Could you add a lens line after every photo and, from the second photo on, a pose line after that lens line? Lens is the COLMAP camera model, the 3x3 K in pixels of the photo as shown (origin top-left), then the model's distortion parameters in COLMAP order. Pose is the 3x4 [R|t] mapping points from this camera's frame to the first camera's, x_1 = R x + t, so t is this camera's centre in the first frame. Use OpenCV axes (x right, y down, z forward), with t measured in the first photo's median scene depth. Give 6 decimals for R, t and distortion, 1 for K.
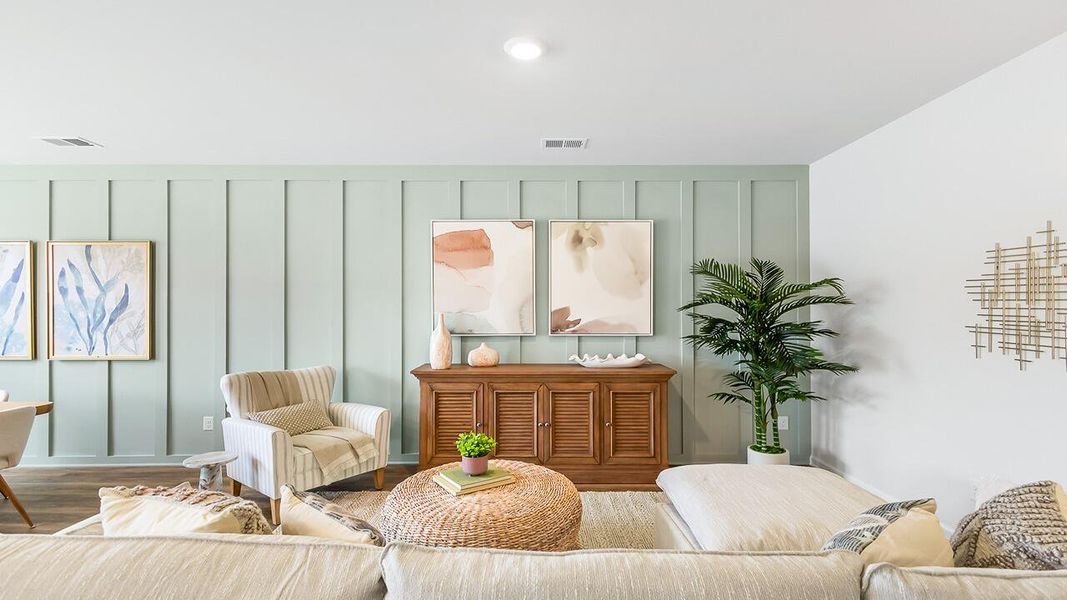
lens RADIAL K [[506.6, 0, 533.7], [0, 506.6, 303.6], [0, 0, 1]] dist [0.006989, 0.000662]
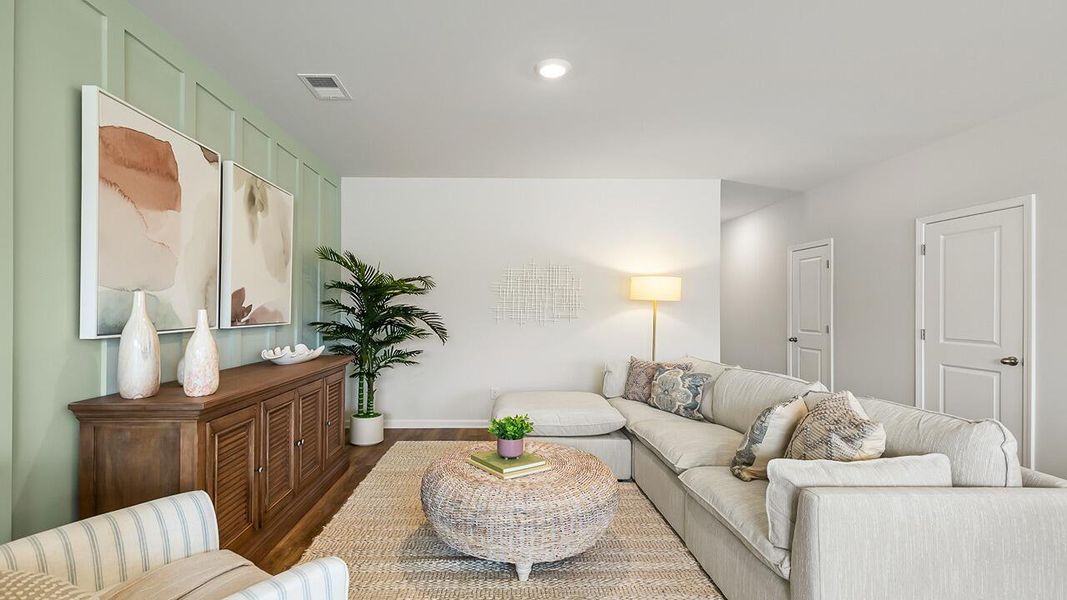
lens RADIAL K [[506.6, 0, 525.8], [0, 506.6, 307.0], [0, 0, 1]] dist [0.006989, 0.000662]
pose [[-0.030507, 0.002112, 0.999532, -0.712862], [-0.015069, 0.999883, -0.002573, 0.031305], [-0.999421, -0.015140, -0.030471, 0.654268]]
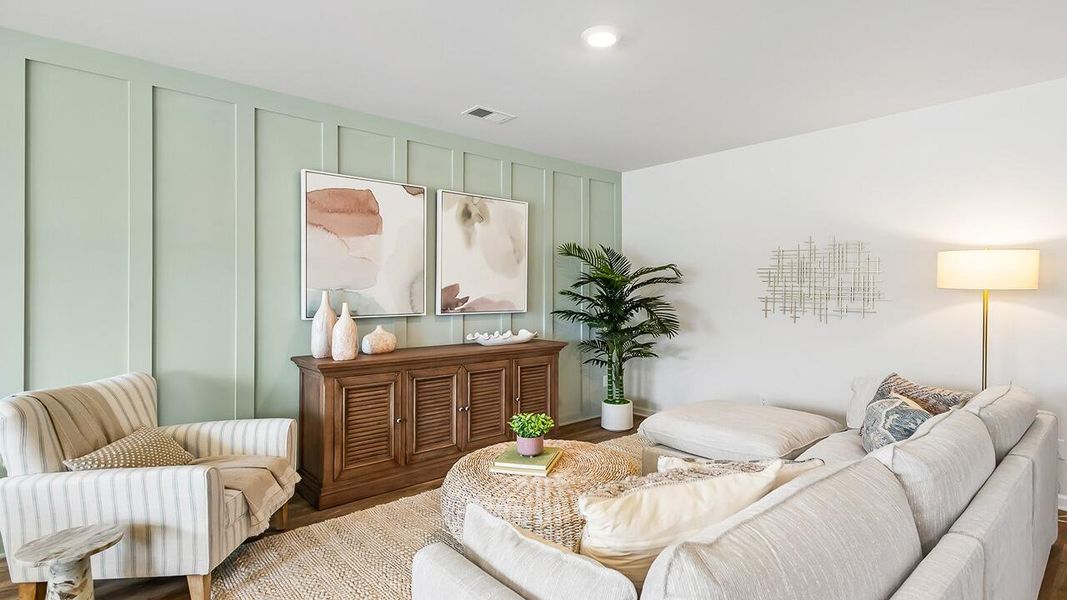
lens RADIAL K [[529.9, 0, 566.8], [0, 529.9, 289.7], [0, 0, 1]] dist [-0.003331, -0.000080]
pose [[0.729594, 0.002550, 0.683876, -0.486743], [-0.008565, 0.999949, 0.005409, 0.010587], [-0.683827, -0.009804, 0.729578, 0.147584]]
